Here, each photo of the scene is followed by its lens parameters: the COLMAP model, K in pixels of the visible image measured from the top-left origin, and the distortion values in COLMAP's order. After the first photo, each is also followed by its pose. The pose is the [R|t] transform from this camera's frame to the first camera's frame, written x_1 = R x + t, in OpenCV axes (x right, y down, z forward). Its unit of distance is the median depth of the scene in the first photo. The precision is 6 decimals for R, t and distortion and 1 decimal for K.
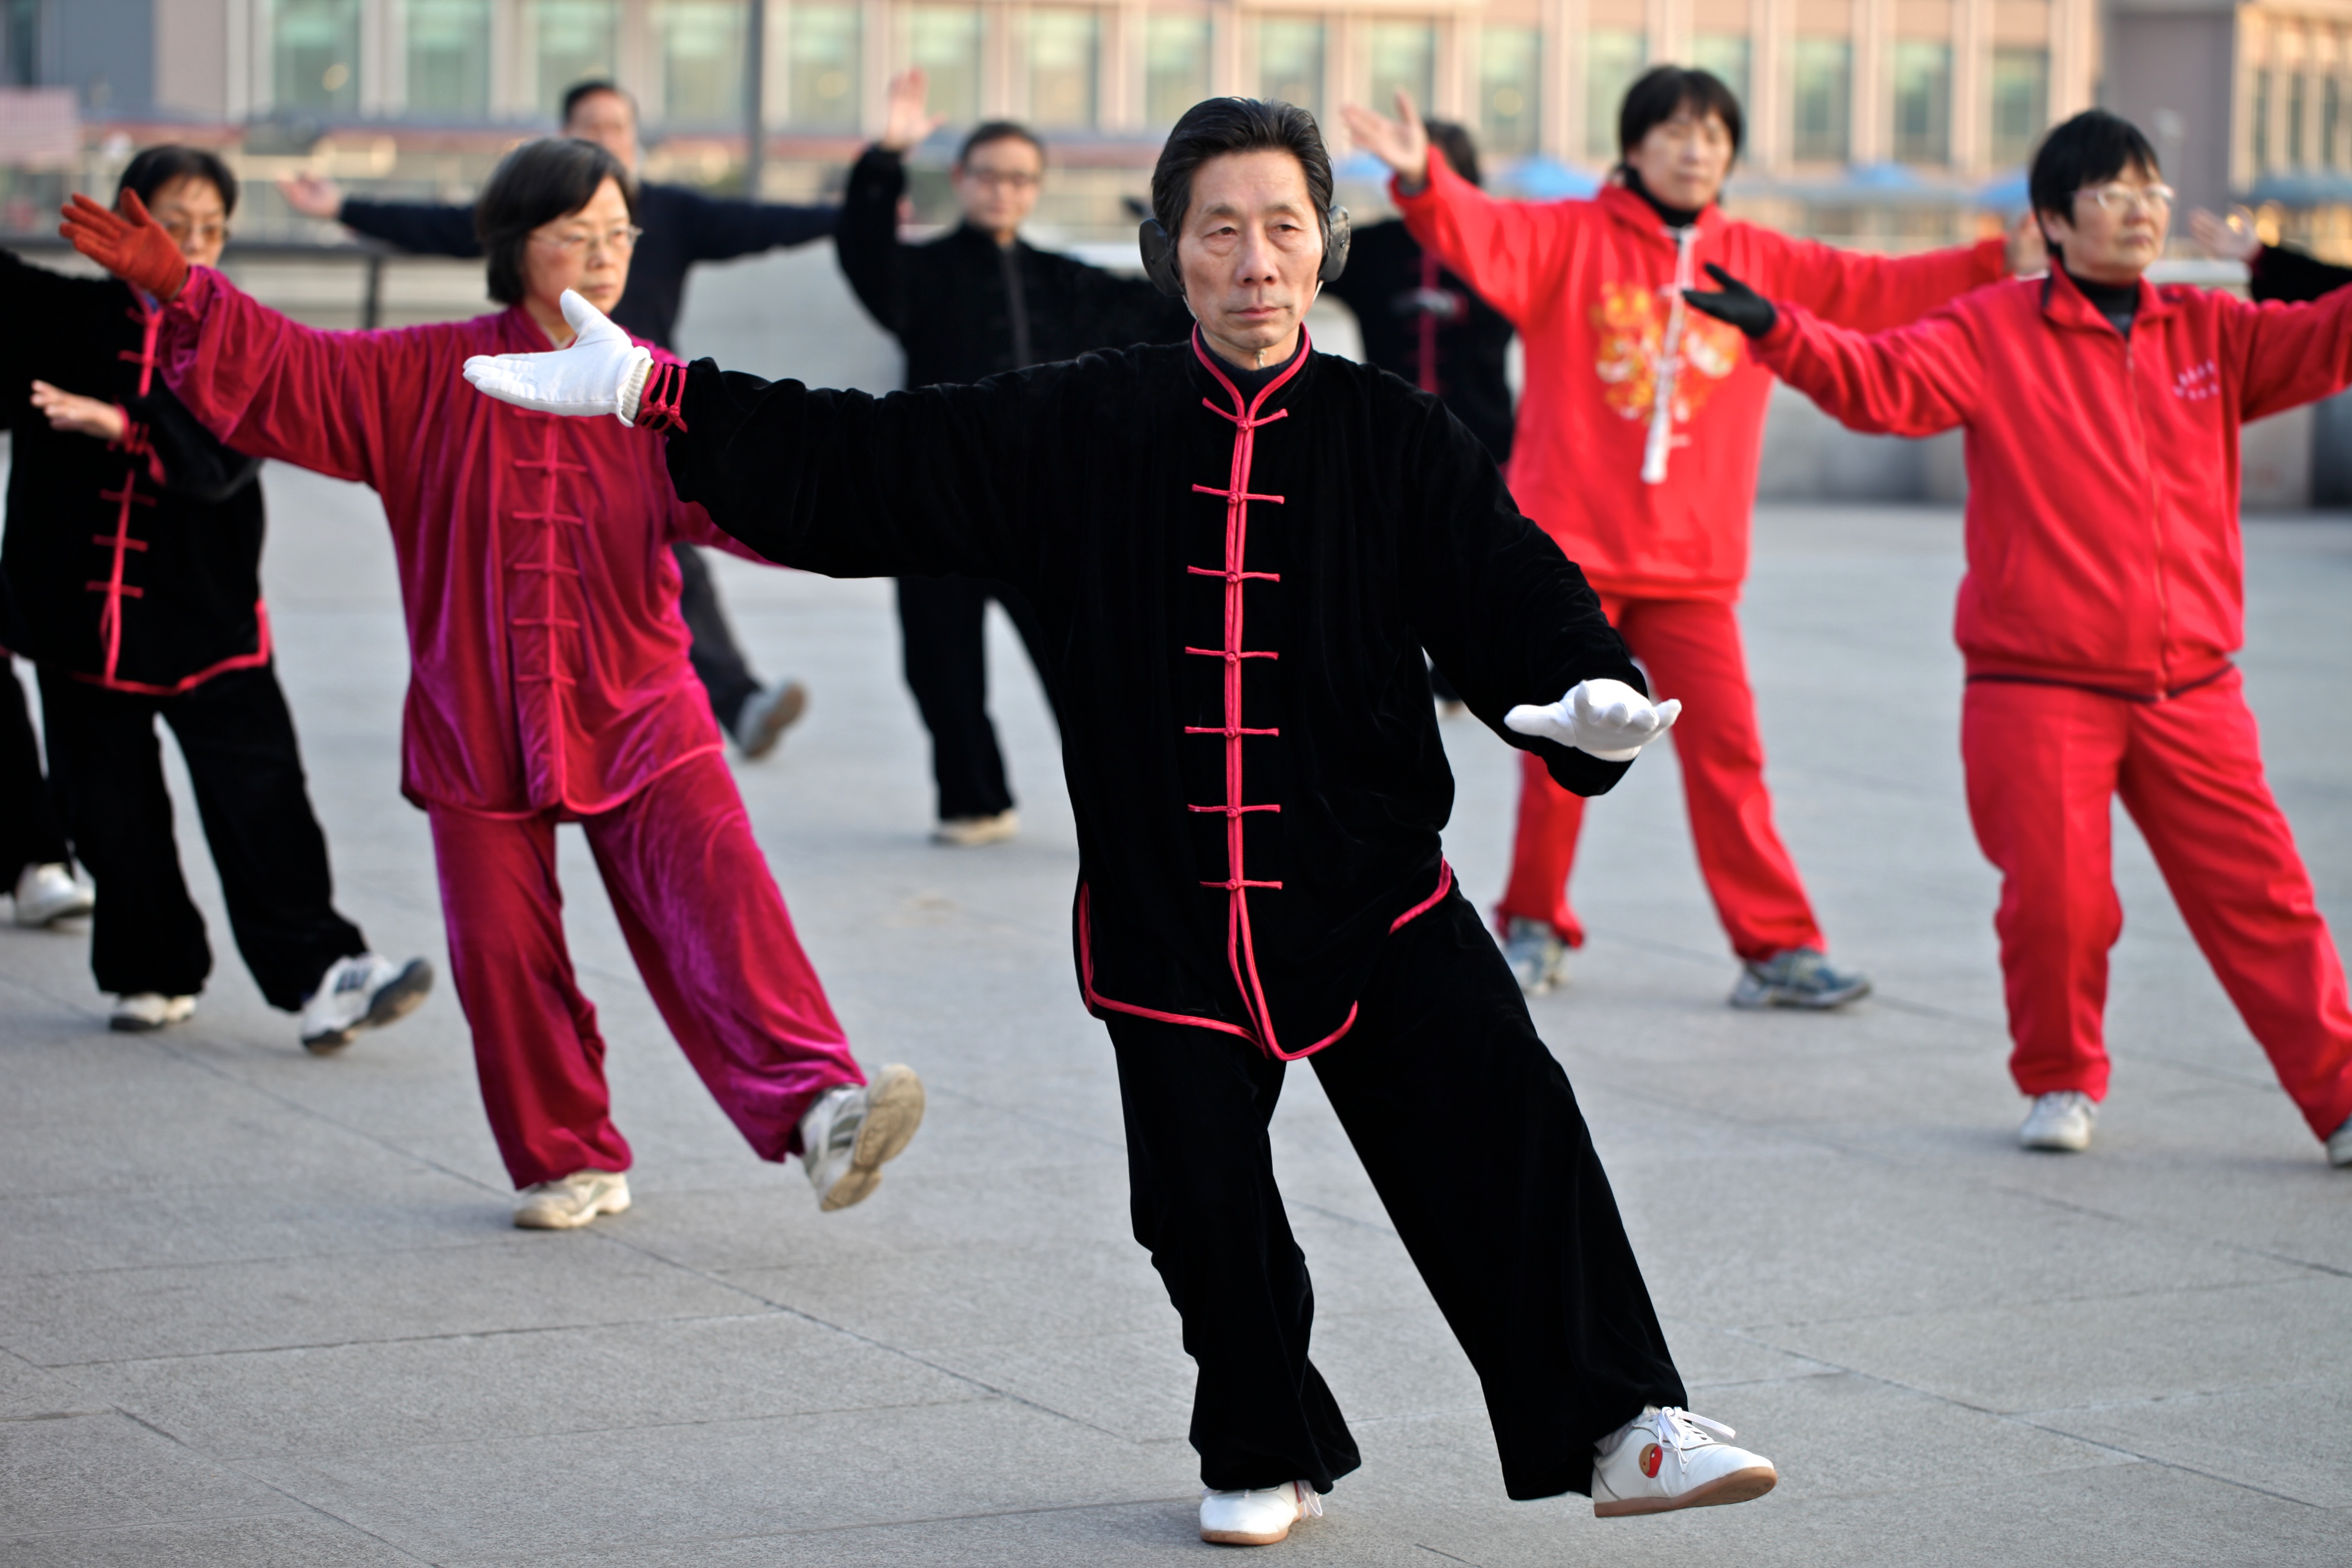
lens RADIAL K [[6958.0, 0, 1176.7], [0, 6958.0, 783.8], [0, 0, 1]] dist [0.057150, 0.000000]
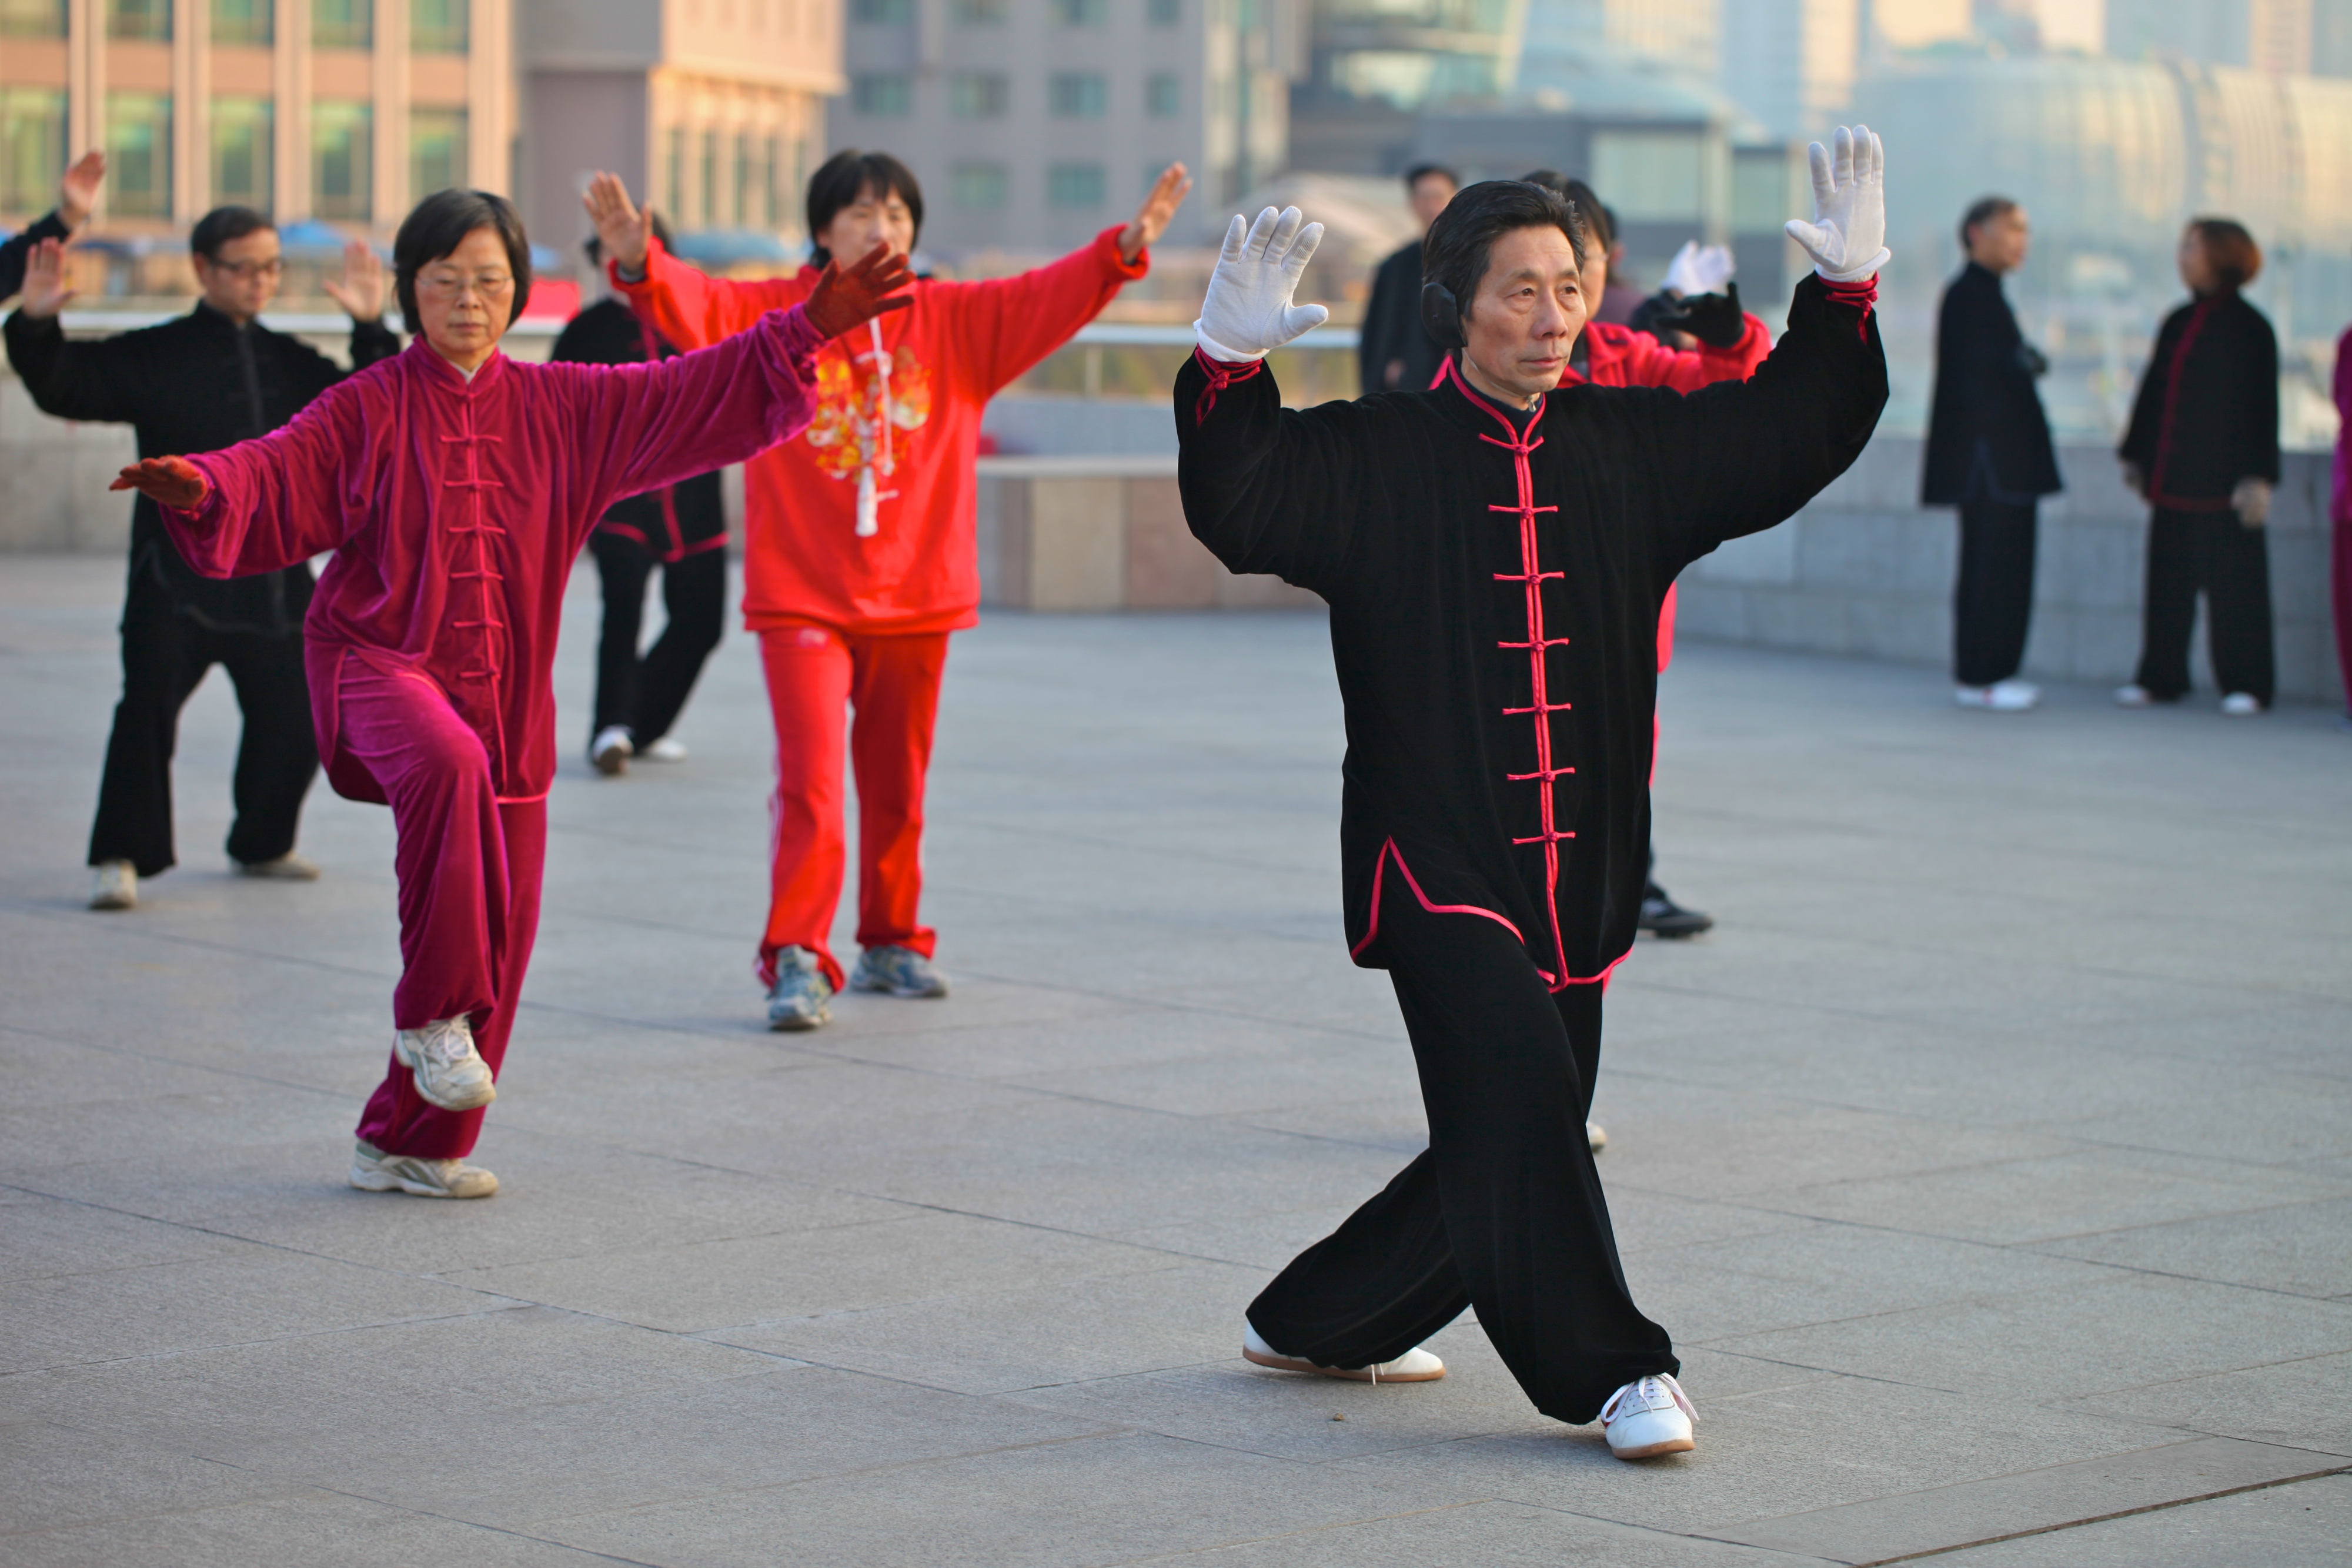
lens RADIAL K [[6958.0, 0, 1175.6], [0, 6958.0, 784.1], [0, 0, 1]] dist [0.057150, 0.000000]
pose [[0.974480, -0.019235, 0.223648, -0.050970], [0.021052, 0.999762, -0.005743, 0.008908], [-0.223485, 0.010305, 0.974653, -0.112578]]
